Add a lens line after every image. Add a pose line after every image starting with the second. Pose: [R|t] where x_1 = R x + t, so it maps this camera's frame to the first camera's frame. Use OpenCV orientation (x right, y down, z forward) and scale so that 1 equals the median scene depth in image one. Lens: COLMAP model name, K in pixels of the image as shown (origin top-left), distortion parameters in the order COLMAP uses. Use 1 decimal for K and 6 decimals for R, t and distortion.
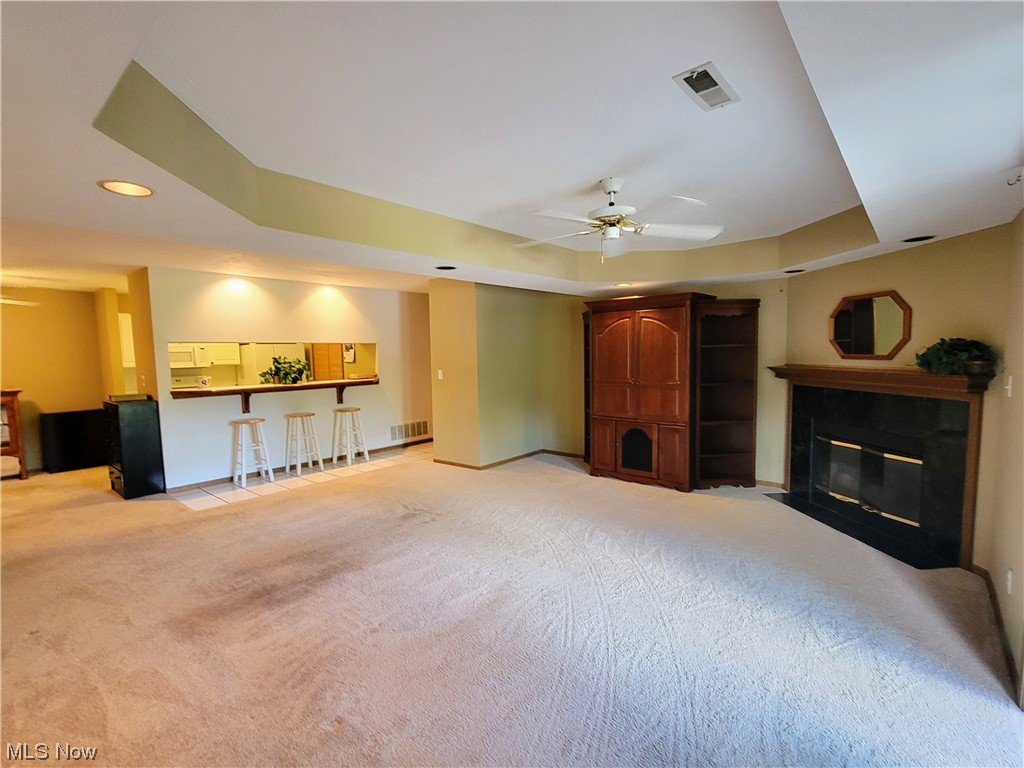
lens RADIAL K [[482.9, 0, 512.7], [0, 482.9, 400.0], [0, 0, 1]] dist [0.000238, -0.000043]
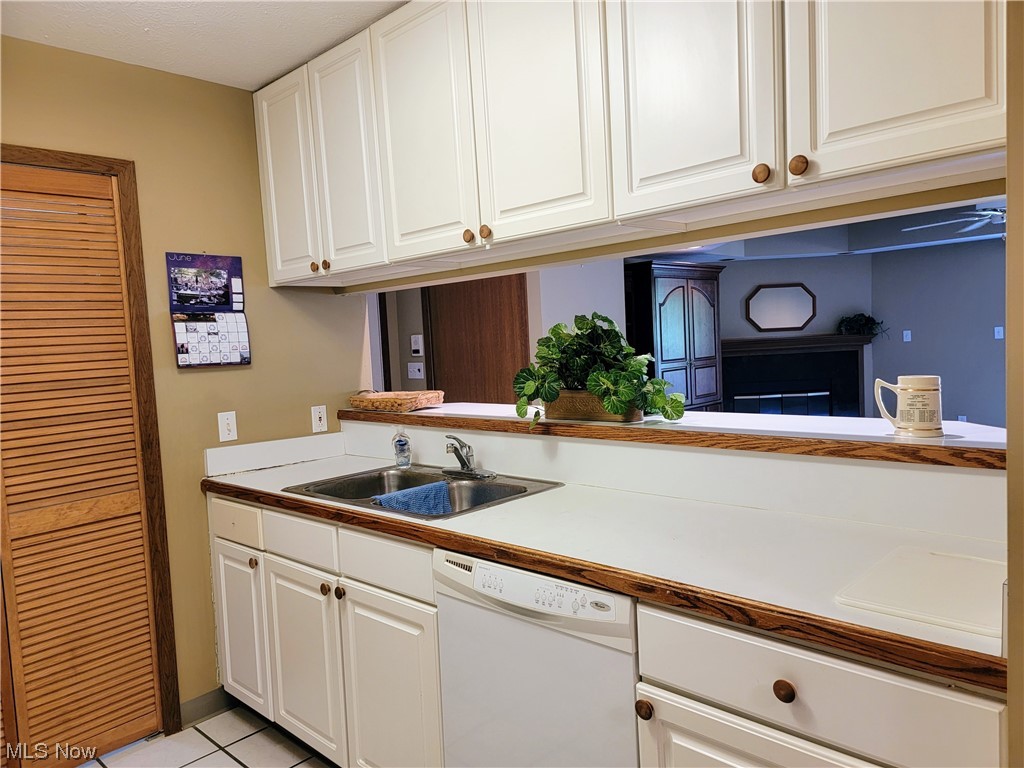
lens RADIAL K [[708.4, 0, 516.9], [0, 708.4, 385.6], [0, 0, 1]] dist [0.080728, -0.065387]
pose [[0.056534, -0.045071, 0.997383, -1.103405], [0.147853, 0.988344, 0.036281, -0.093157], [-0.987392, 0.145415, 0.062539, 1.319749]]
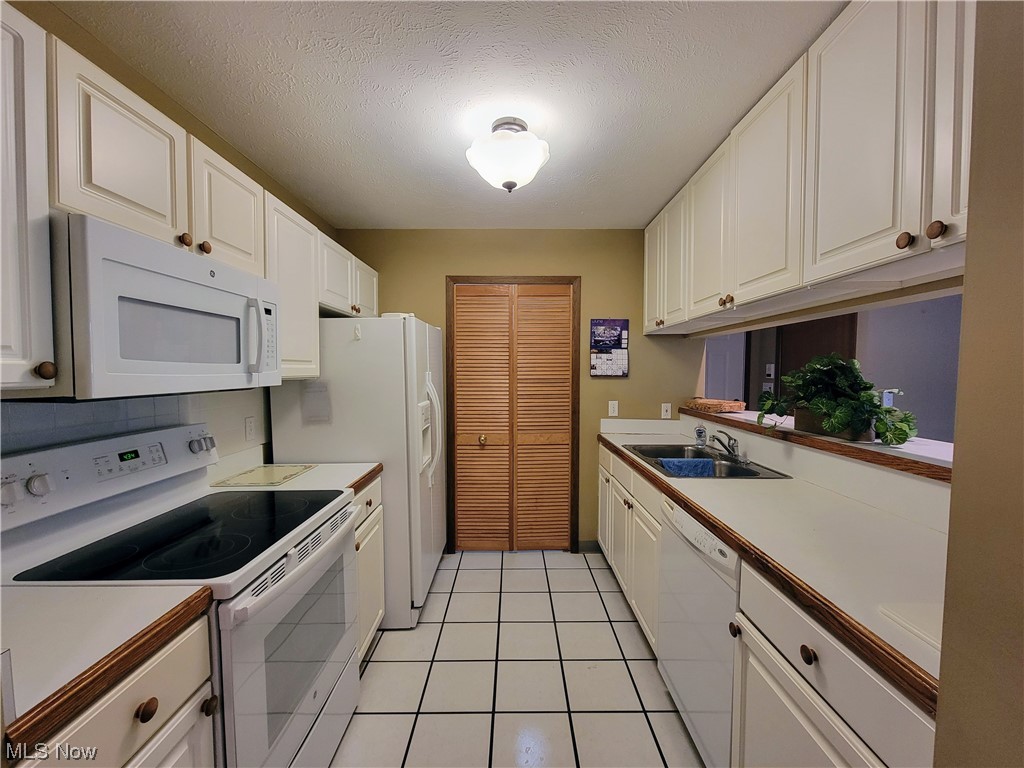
lens RADIAL K [[417.0, 0, 514.5], [0, 417.0, 392.9], [0, 0, 1]] dist [-0.002468, -0.000548]
pose [[0.761327, -0.011813, 0.648260, -1.072320], [0.046390, 0.998264, -0.036289, -0.081818], [-0.646706, 0.057701, 0.760554, 1.197589]]
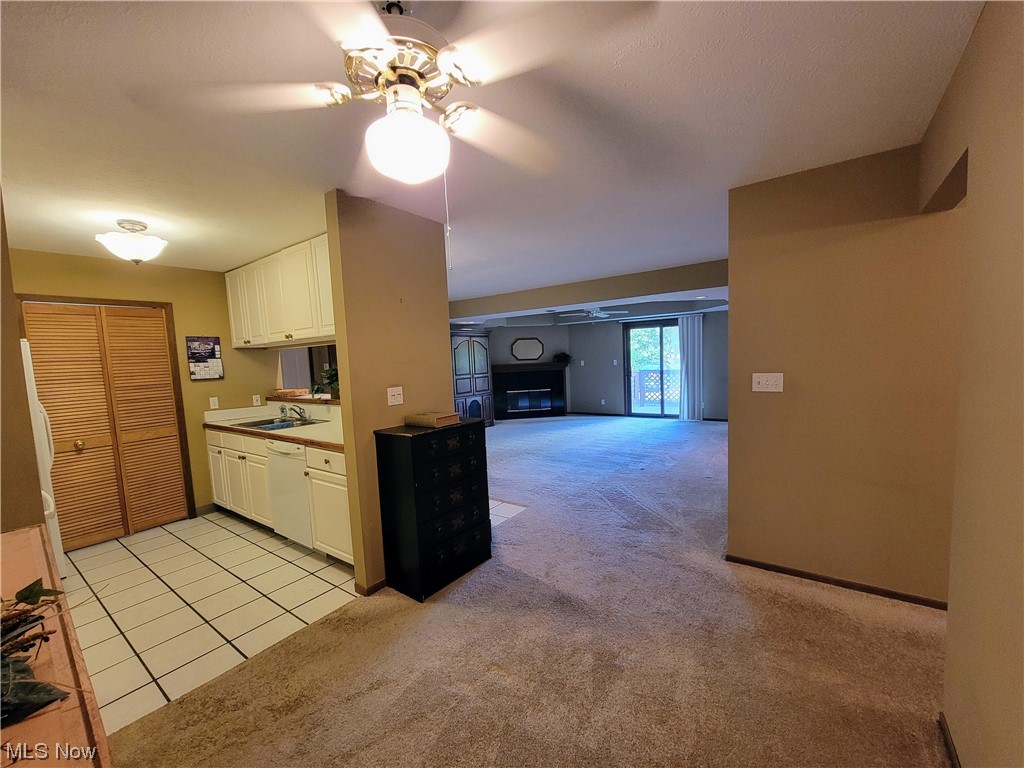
lens RADIAL K [[417.0, 0, 514.5], [0, 417.0, 392.9], [0, 0, 1]] dist [-0.002468, -0.000548]
pose [[-0.073552, -0.062162, 0.995352, -1.453573], [0.143920, 0.986947, 0.072272, -0.066917], [-0.986852, 0.148567, -0.063645, 1.021563]]
